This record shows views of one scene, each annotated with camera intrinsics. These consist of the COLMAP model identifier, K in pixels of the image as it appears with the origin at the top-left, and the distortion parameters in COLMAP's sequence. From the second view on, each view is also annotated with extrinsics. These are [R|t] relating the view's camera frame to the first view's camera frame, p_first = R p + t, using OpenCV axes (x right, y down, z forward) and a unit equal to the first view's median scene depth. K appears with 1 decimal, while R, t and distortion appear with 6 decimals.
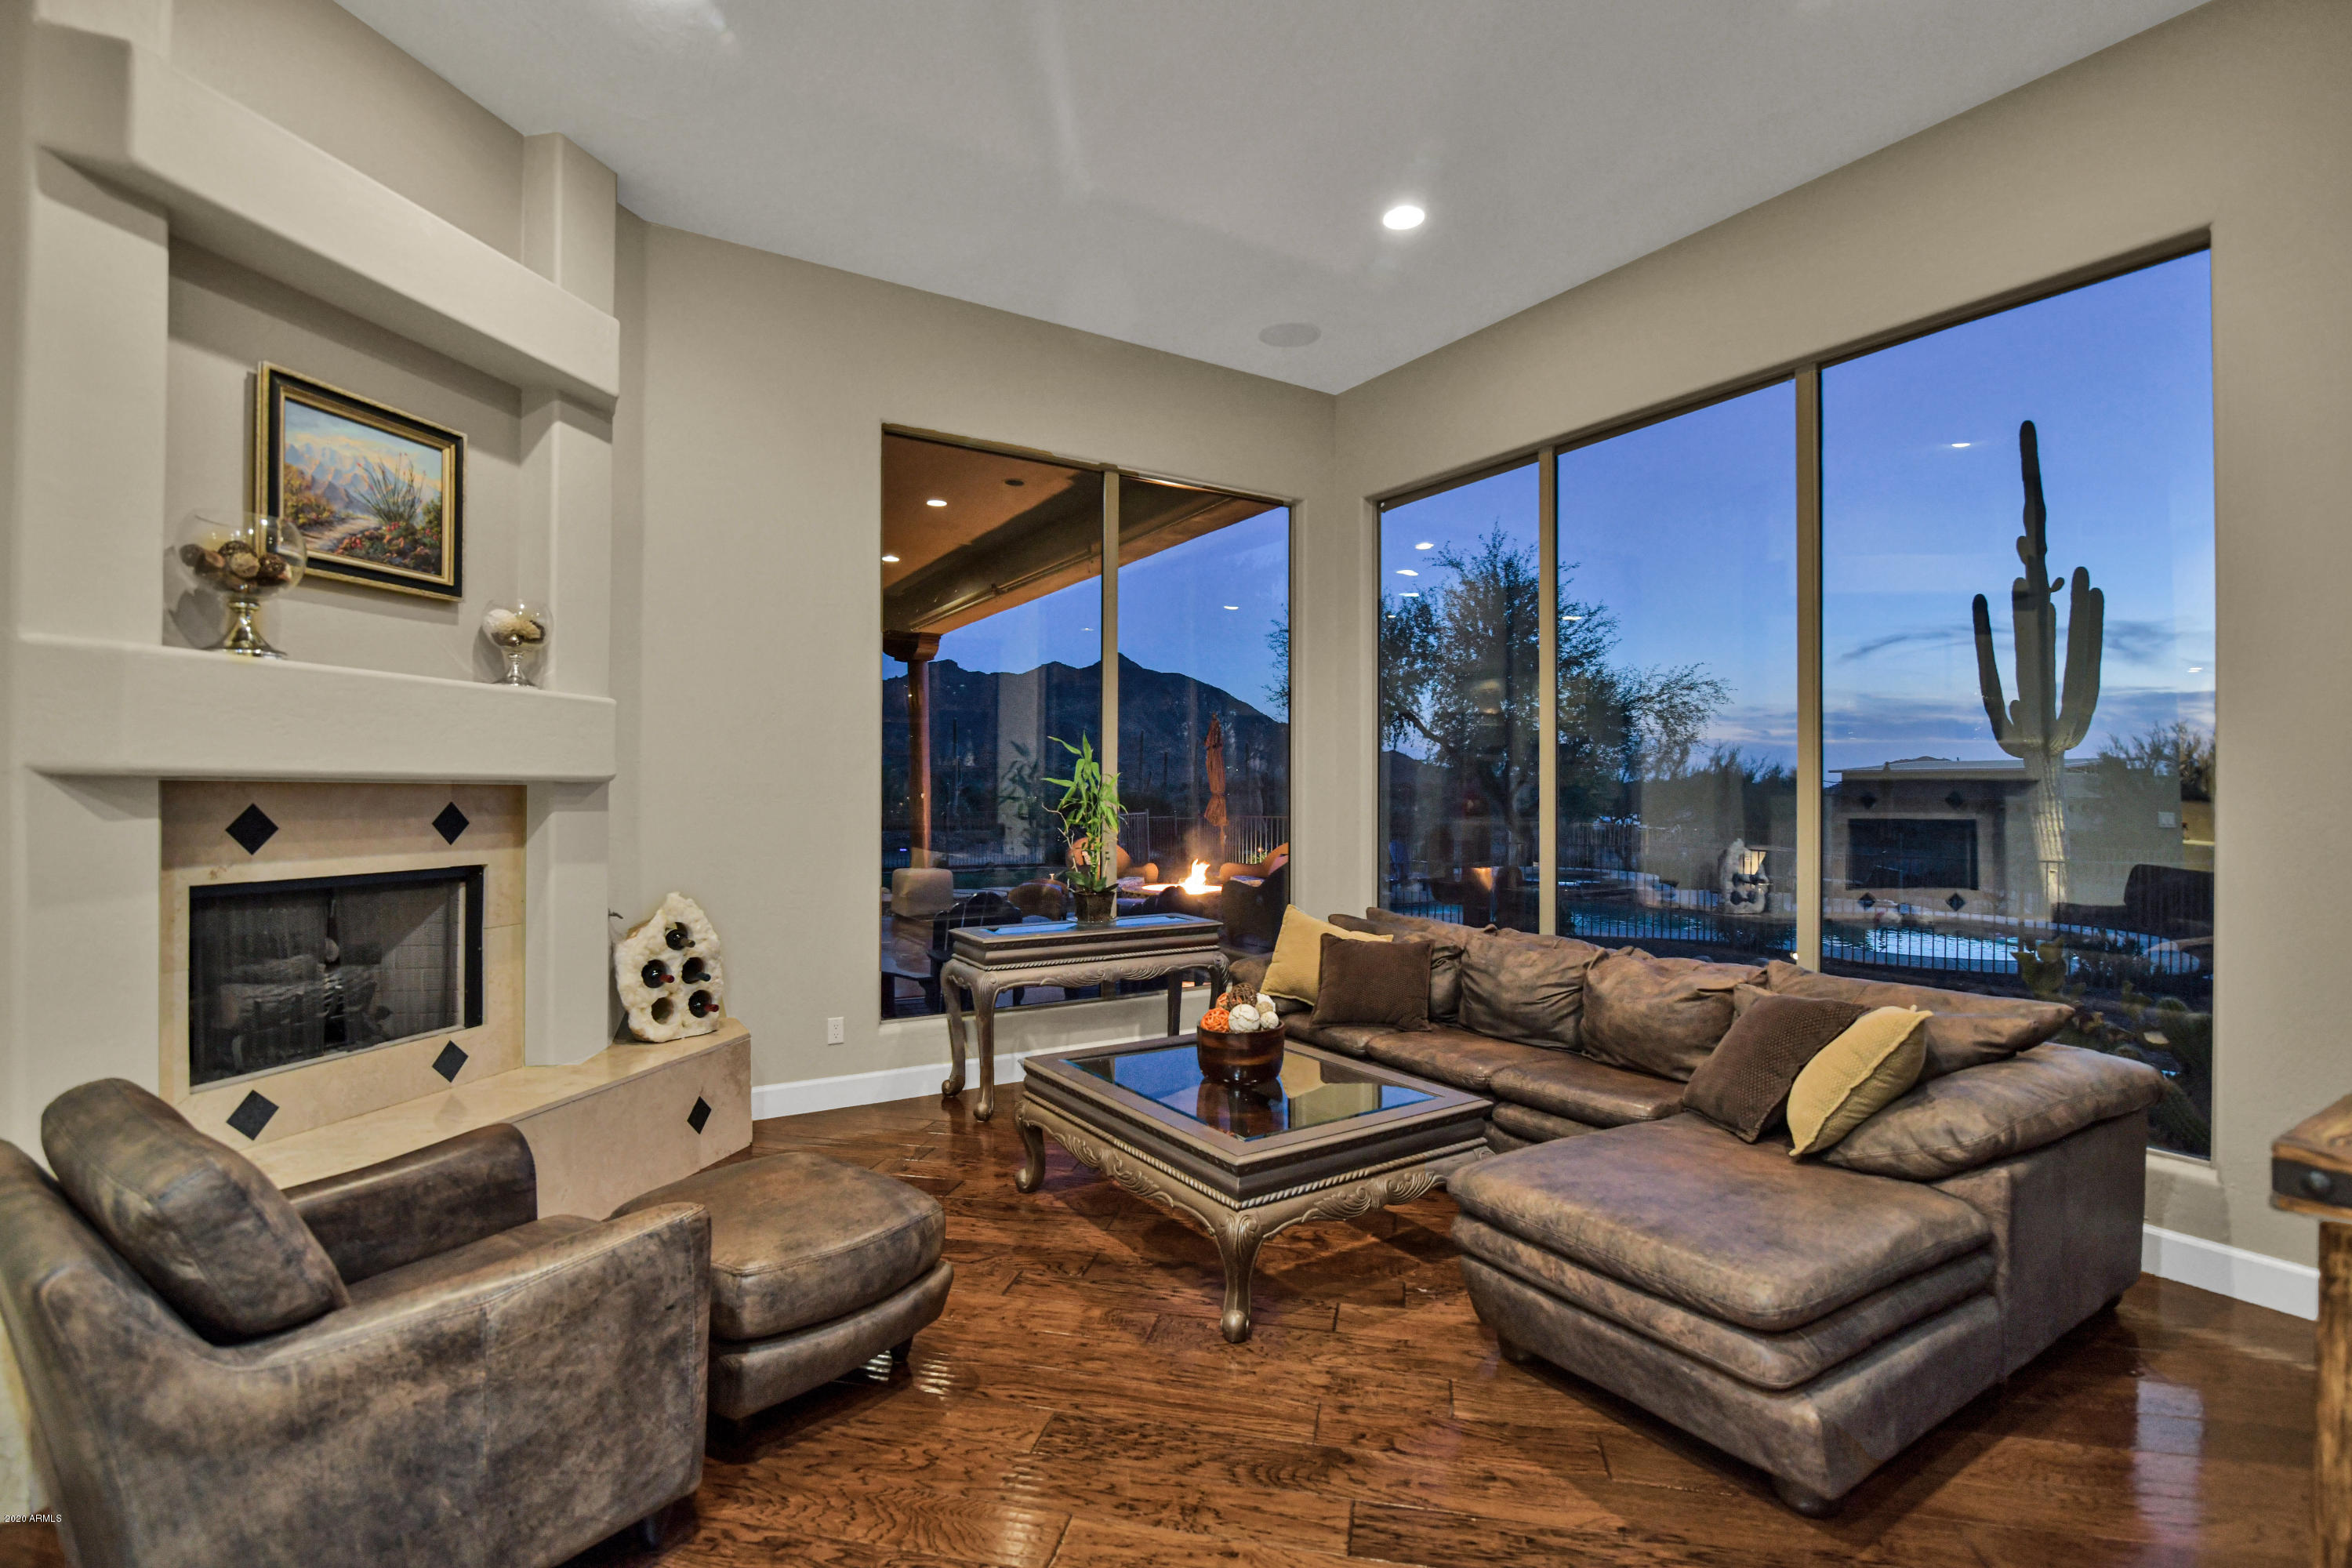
lens RADIAL K [[1098.0, 0, 1188.5], [0, 1098.0, 787.9], [0, 0, 1]] dist [-0.020182, 0.000376]
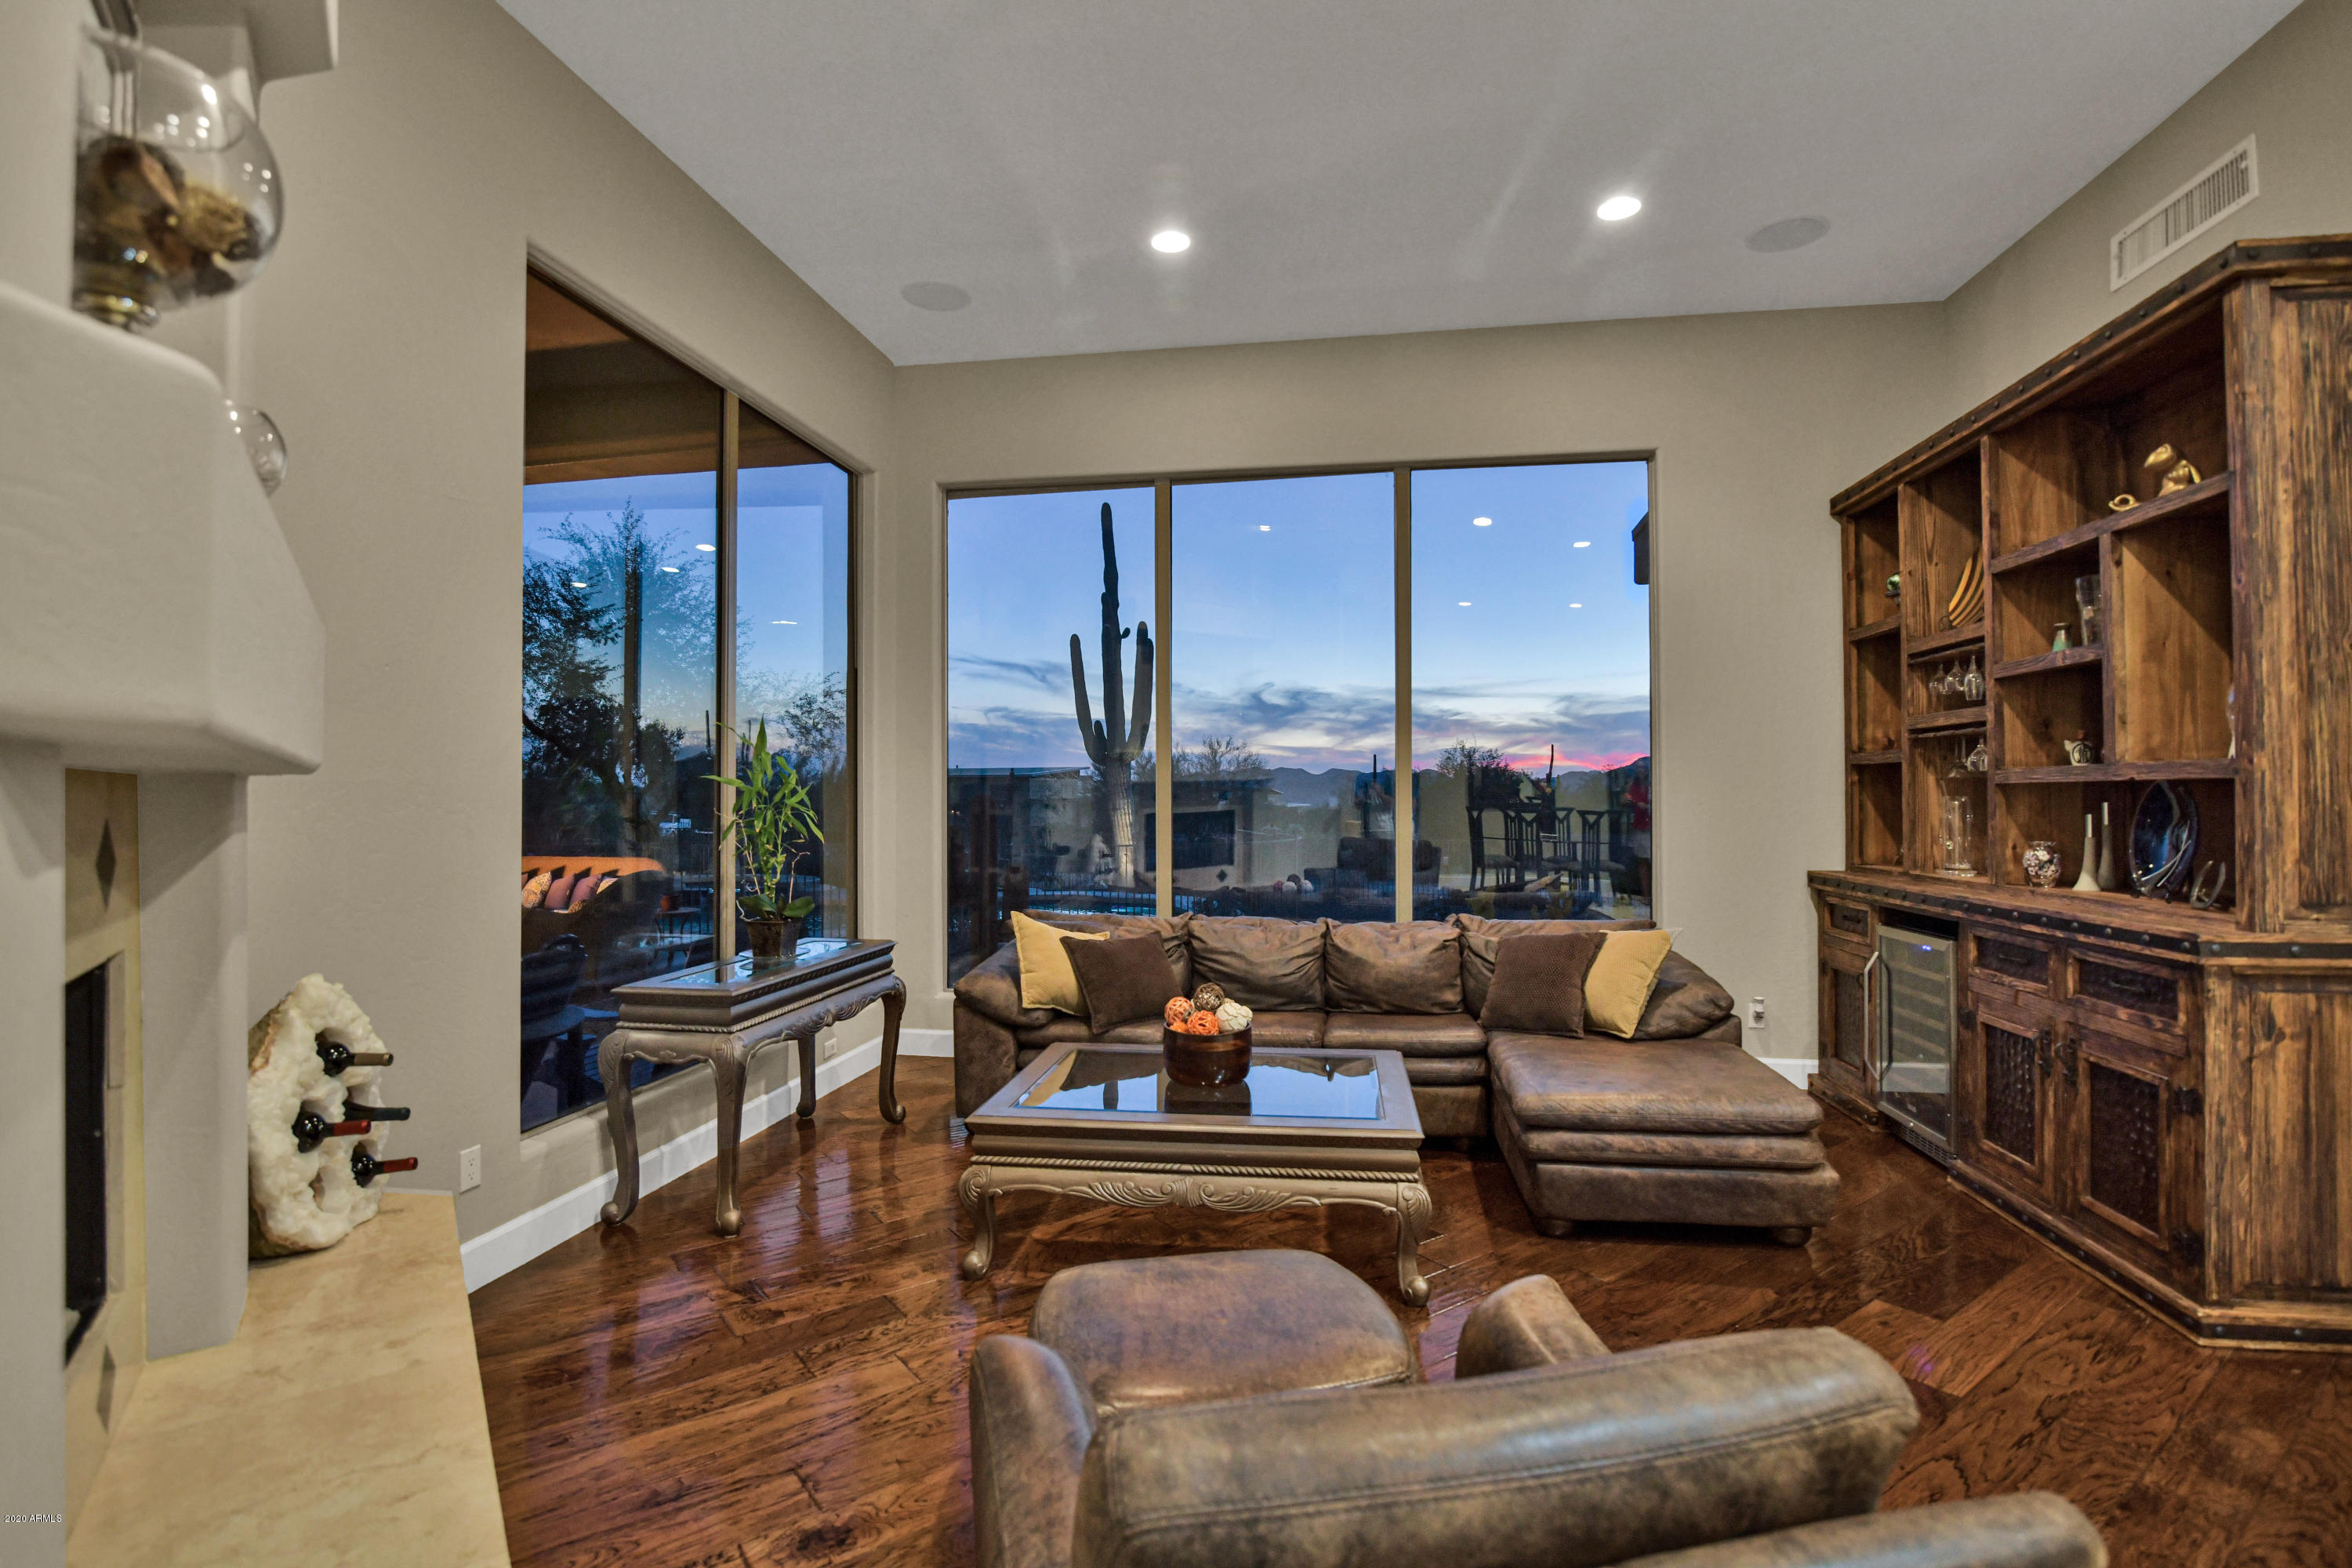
lens RADIAL K [[1098.0, 0, 1188.5], [0, 1098.0, 787.9], [0, 0, 1]] dist [-0.020182, 0.000376]
pose [[0.663235, -0.002501, 0.748407, -0.712857], [0.005183, 0.999986, -0.001252, 0.003102], [-0.748393, 0.004709, 0.663239, 0.365389]]
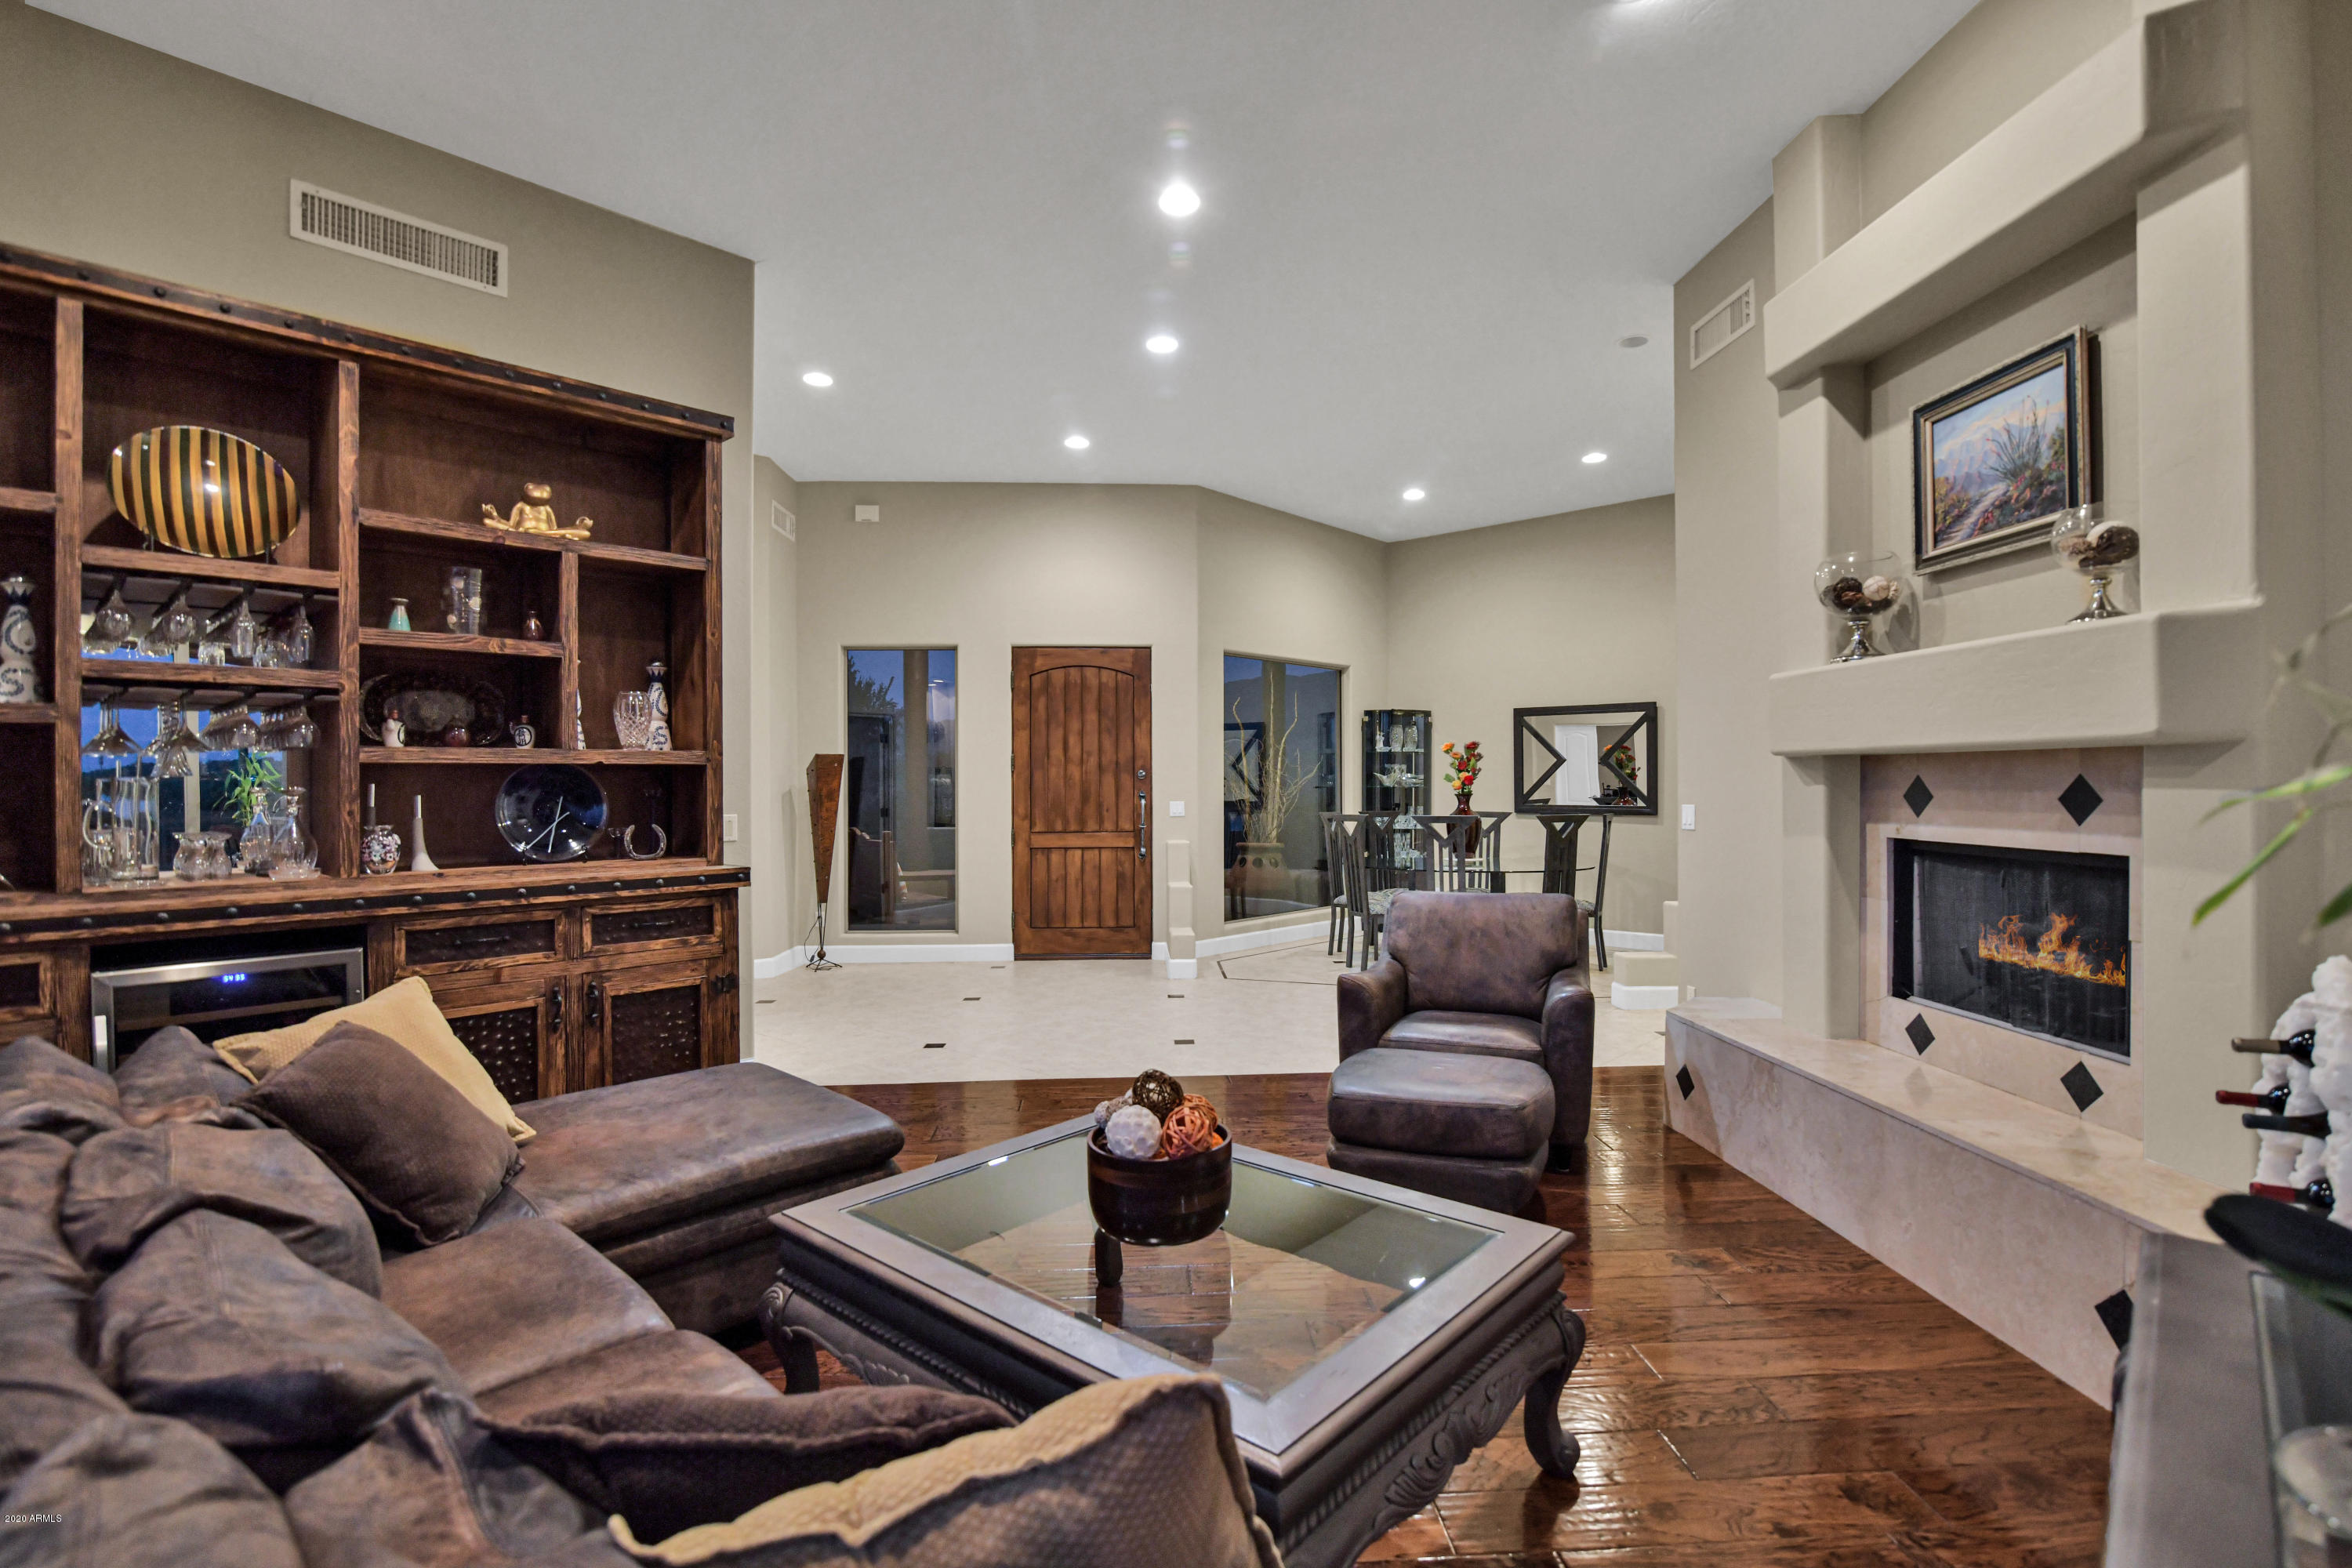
lens RADIAL K [[1098.0, 0, 1188.5], [0, 1098.0, 787.9], [0, 0, 1]] dist [-0.020182, 0.000376]
pose [[-0.964445, -0.000961, -0.264281, 0.198000], [-0.000790, 0.999999, -0.000754, 0.024576], [0.264282, -0.000518, -0.964445, 1.617646]]
